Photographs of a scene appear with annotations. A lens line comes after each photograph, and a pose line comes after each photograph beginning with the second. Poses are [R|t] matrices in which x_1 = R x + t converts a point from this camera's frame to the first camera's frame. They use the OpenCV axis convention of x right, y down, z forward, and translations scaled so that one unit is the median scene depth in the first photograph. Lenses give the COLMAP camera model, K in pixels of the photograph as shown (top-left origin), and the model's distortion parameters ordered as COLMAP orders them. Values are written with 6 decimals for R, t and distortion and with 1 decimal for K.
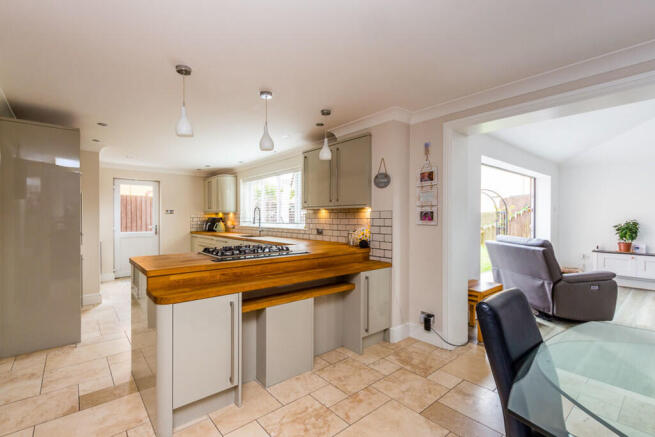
lens RADIAL K [[300.8, 0, 324.6], [0, 300.8, 218.7], [0, 0, 1]] dist [0.003466, 0.000225]
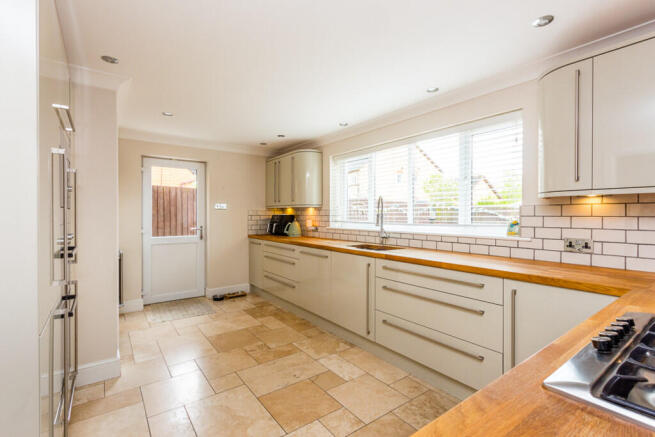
lens RADIAL K [[300.8, 0, 326.2], [0, 300.8, 215.6], [0, 0, 1]] dist [0.003466, 0.000225]
pose [[0.998214, 0.000775, -0.059735, -0.253560], [-0.001022, 0.999991, -0.004110, -0.000038], [0.059731, 0.004164, 0.998206, 0.359580]]
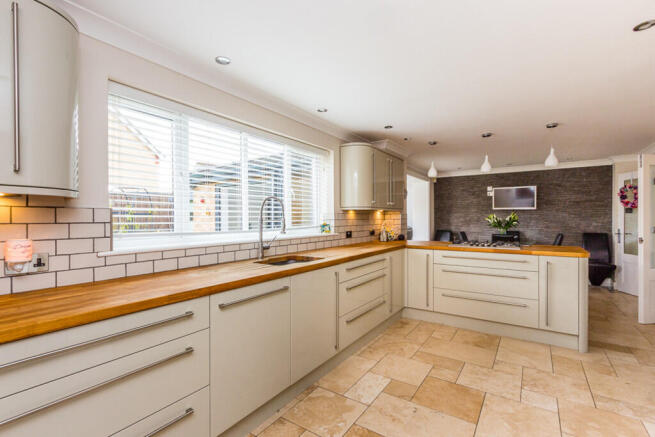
lens RADIAL K [[300.8, 0, 329.5], [0, 300.8, 219.7], [0, 0, 1]] dist [0.003466, 0.000225]
pose [[-0.269279, 0.005223, 0.963048, -0.585236], [0.020645, 0.999787, 0.000350, -0.001711], [-0.962841, 0.019977, -0.269329, 0.887307]]
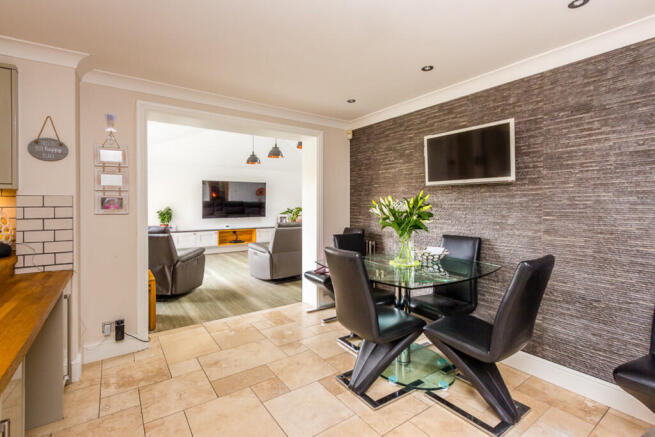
lens RADIAL K [[300.8, 0, 311.8], [0, 300.8, 207.2], [0, 0, 1]] dist [0.003466, 0.000225]
pose [[0.126355, -0.007994, 0.991953, -0.227990], [0.016548, 0.999845, 0.005950, 0.003260], [-0.991847, 0.015663, 0.126468, 0.196791]]
